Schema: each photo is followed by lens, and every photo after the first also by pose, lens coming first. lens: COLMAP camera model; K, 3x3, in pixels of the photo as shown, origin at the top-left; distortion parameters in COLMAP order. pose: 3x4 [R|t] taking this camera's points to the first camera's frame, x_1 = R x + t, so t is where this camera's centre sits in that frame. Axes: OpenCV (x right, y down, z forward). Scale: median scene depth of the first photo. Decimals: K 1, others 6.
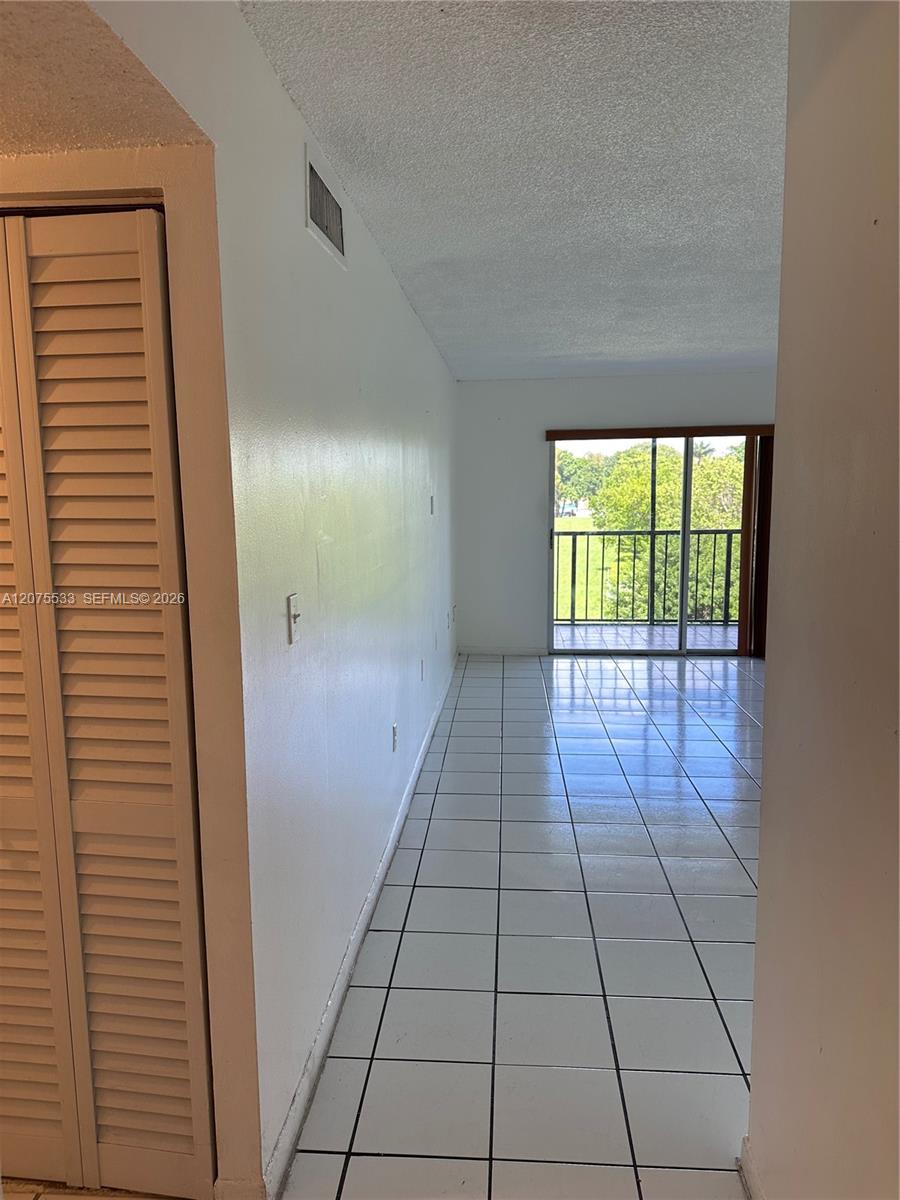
lens RADIAL K [[838.2, 0, 450.0], [0, 838.2, 600.0], [0, 0, 1]] dist [0.137938, -0.220706]
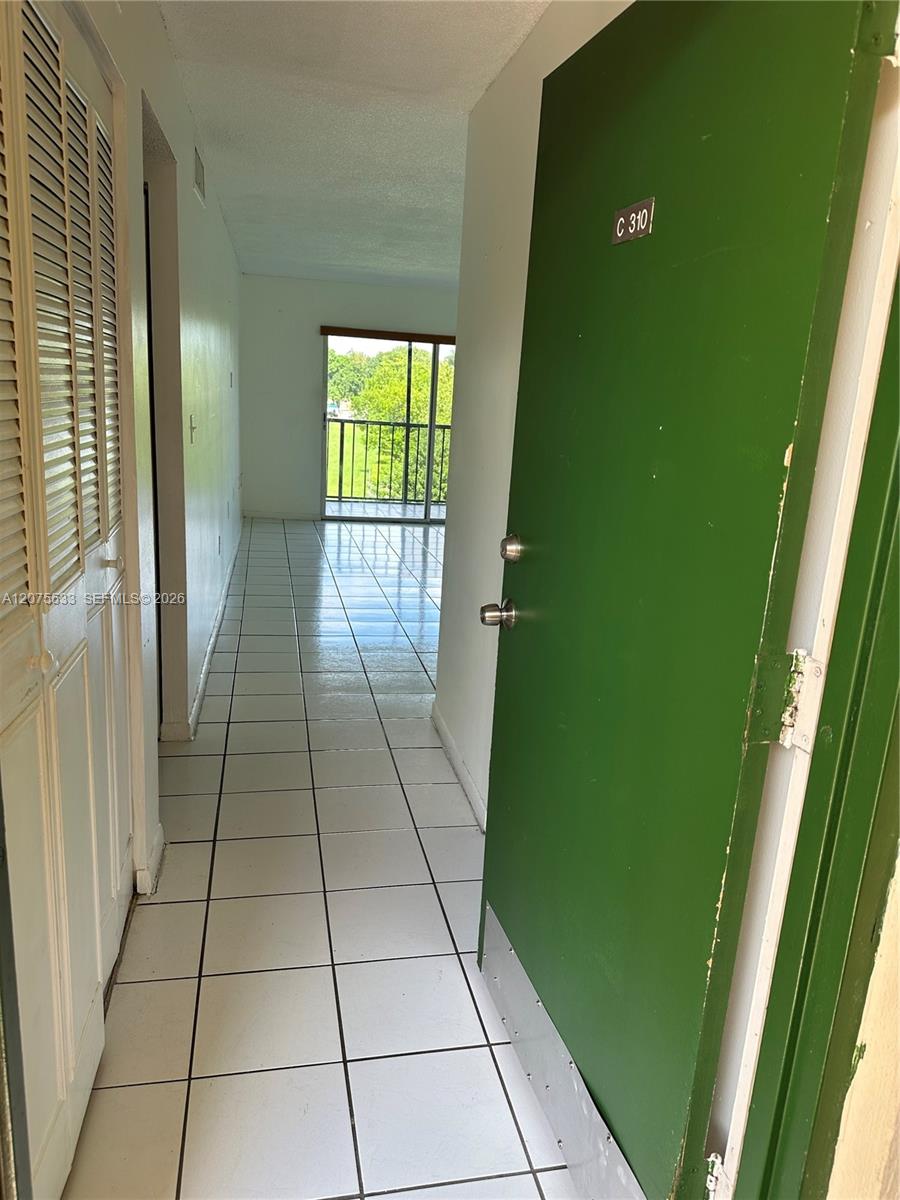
lens RADIAL K [[838.2, 0, 450.0], [0, 838.2, 600.0], [0, 0, 1]] dist [0.137938, -0.220706]
pose [[0.960069, -0.000416, 0.279764, -0.036427], [-0.031487, 0.993484, 0.109532, 0.035242], [-0.277987, -0.113967, 0.953800, -0.182556]]
